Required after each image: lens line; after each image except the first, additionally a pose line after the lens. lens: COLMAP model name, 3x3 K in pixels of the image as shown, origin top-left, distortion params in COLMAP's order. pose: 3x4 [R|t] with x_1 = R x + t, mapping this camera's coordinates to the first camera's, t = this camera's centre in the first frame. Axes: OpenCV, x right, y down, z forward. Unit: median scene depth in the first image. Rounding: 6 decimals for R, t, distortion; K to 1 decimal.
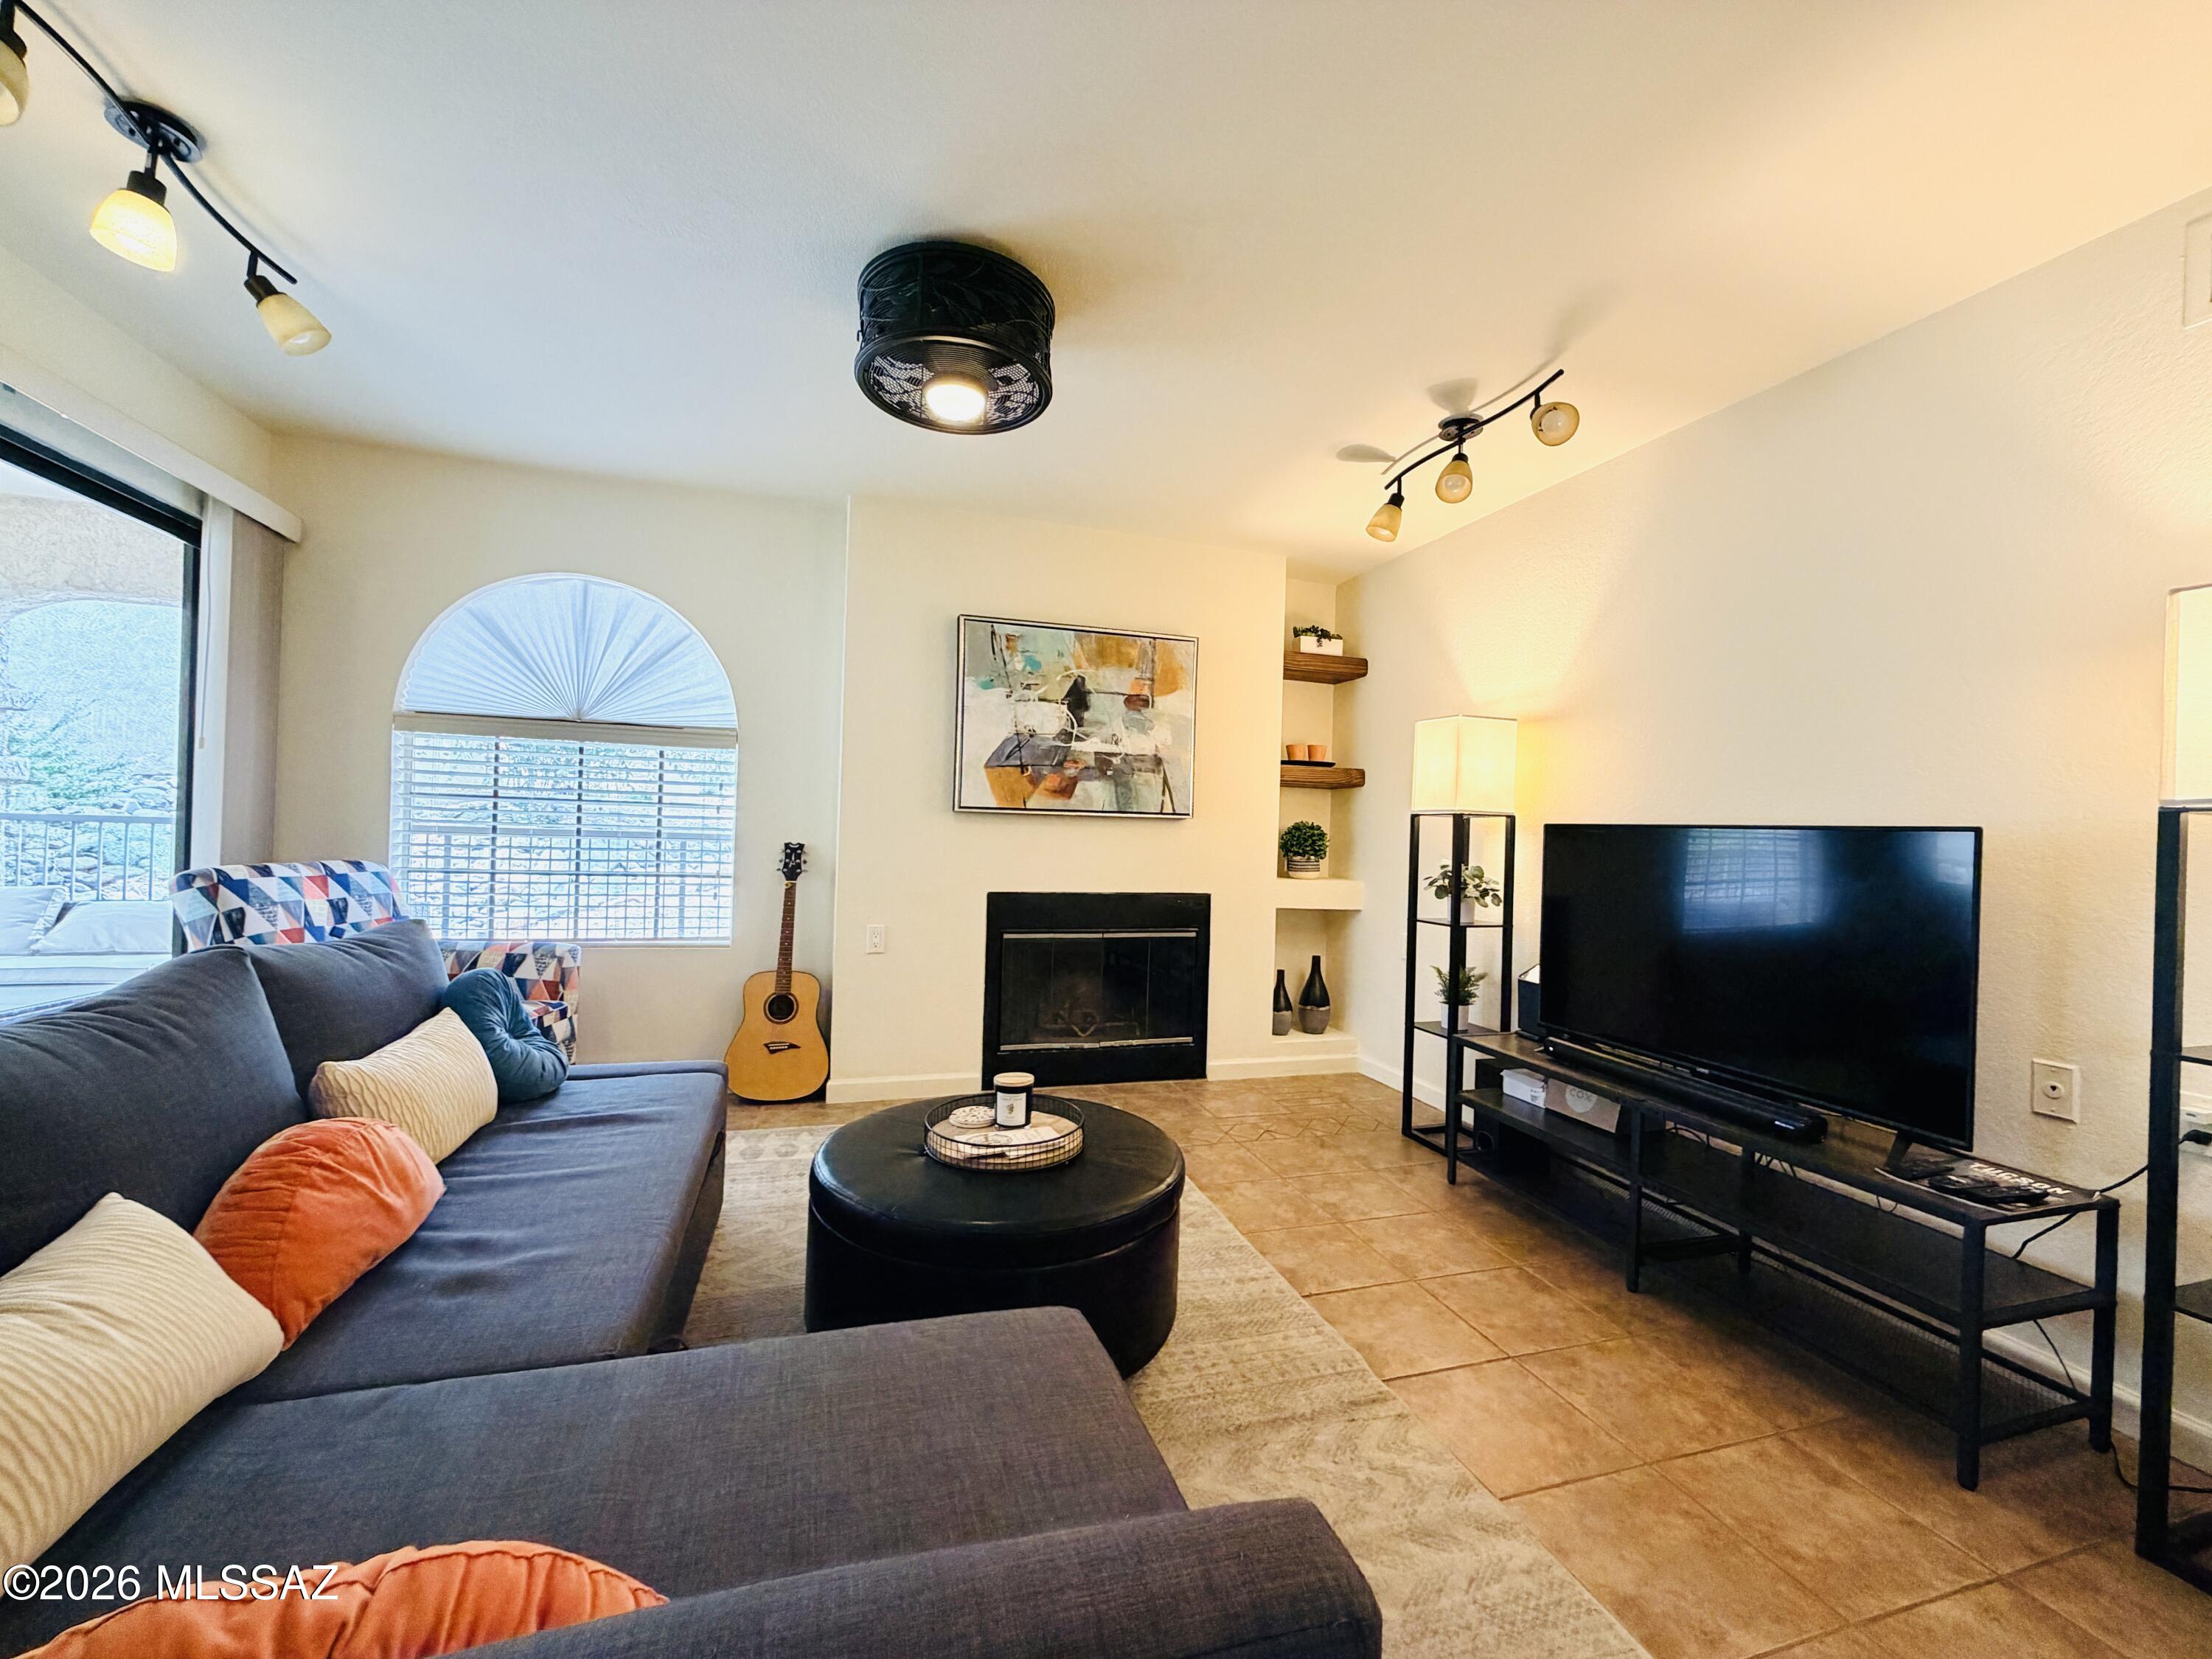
lens RADIAL K [[879.8, 0, 1104.4], [0, 879.8, 828.2], [0, 0, 1]] dist [0.002396, -0.000469]
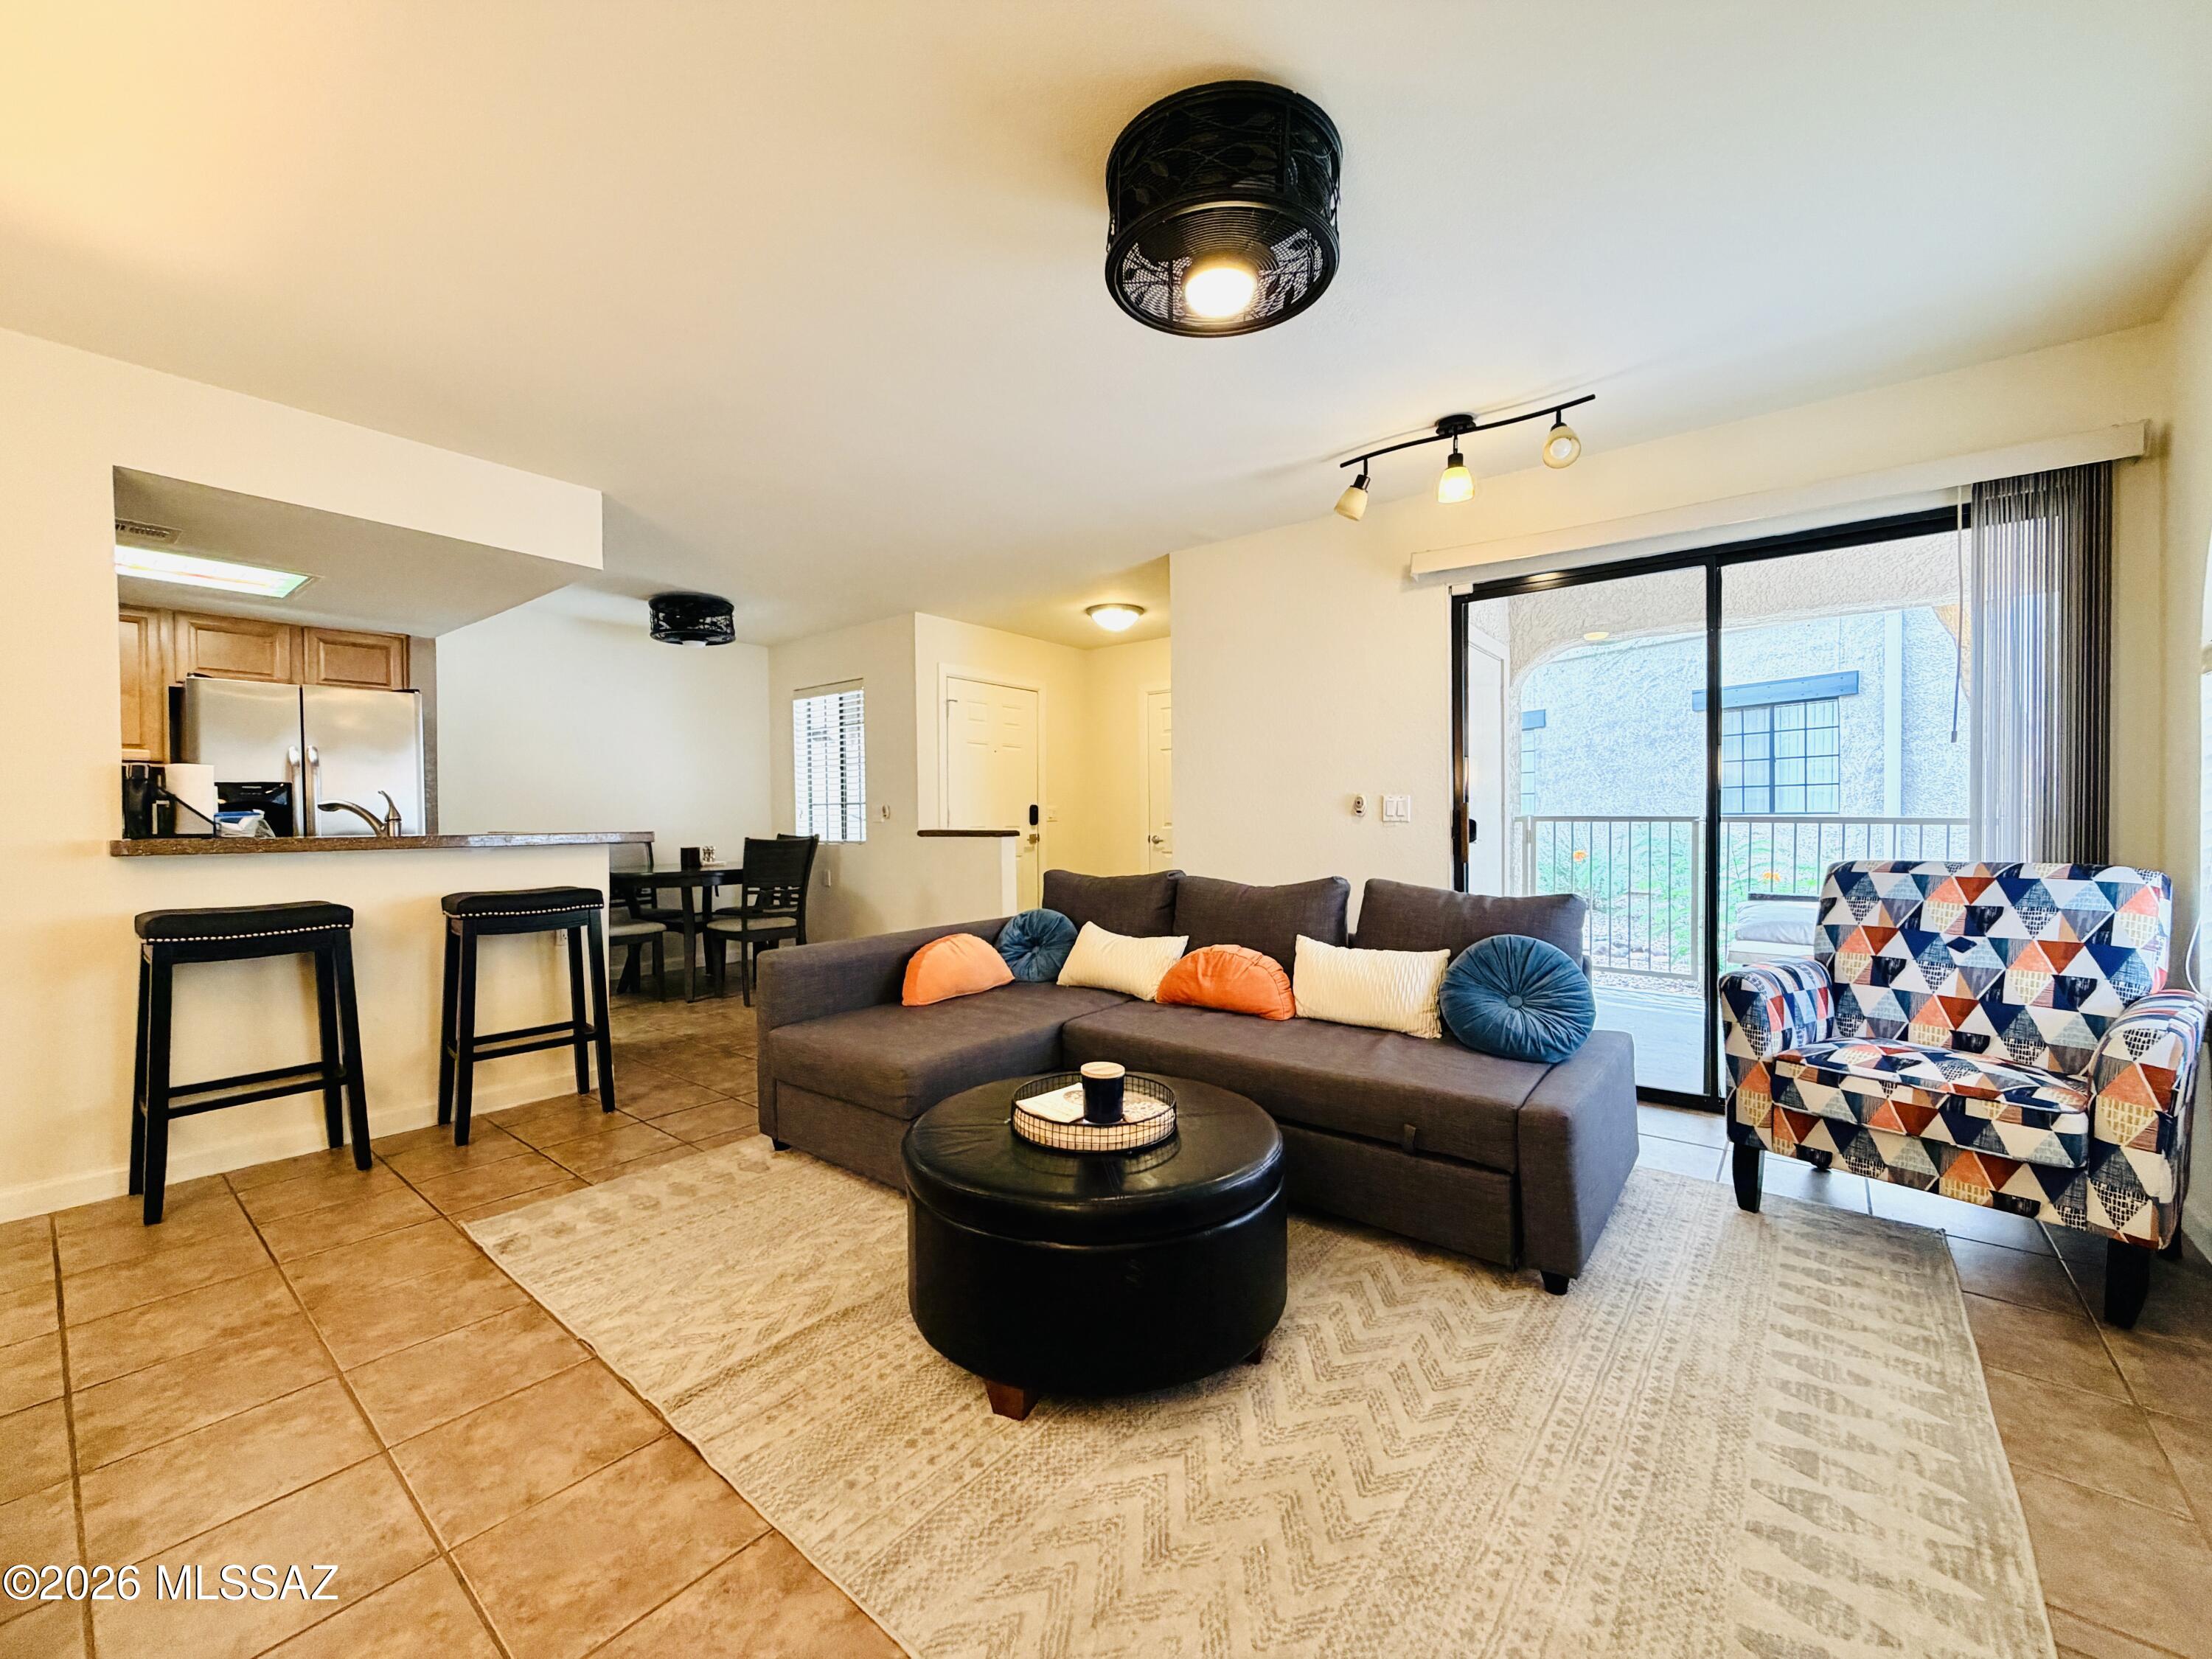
lens RADIAL K [[879.8, 0, 1101.4], [0, 879.8, 834.7], [0, 0, 1]] dist [0.002396, -0.000469]
pose [[-0.831050, -0.016749, -0.555946, 0.256646], [-0.017529, 0.999839, -0.003920, 0.033209], [0.555922, 0.006487, -0.831209, 1.070849]]
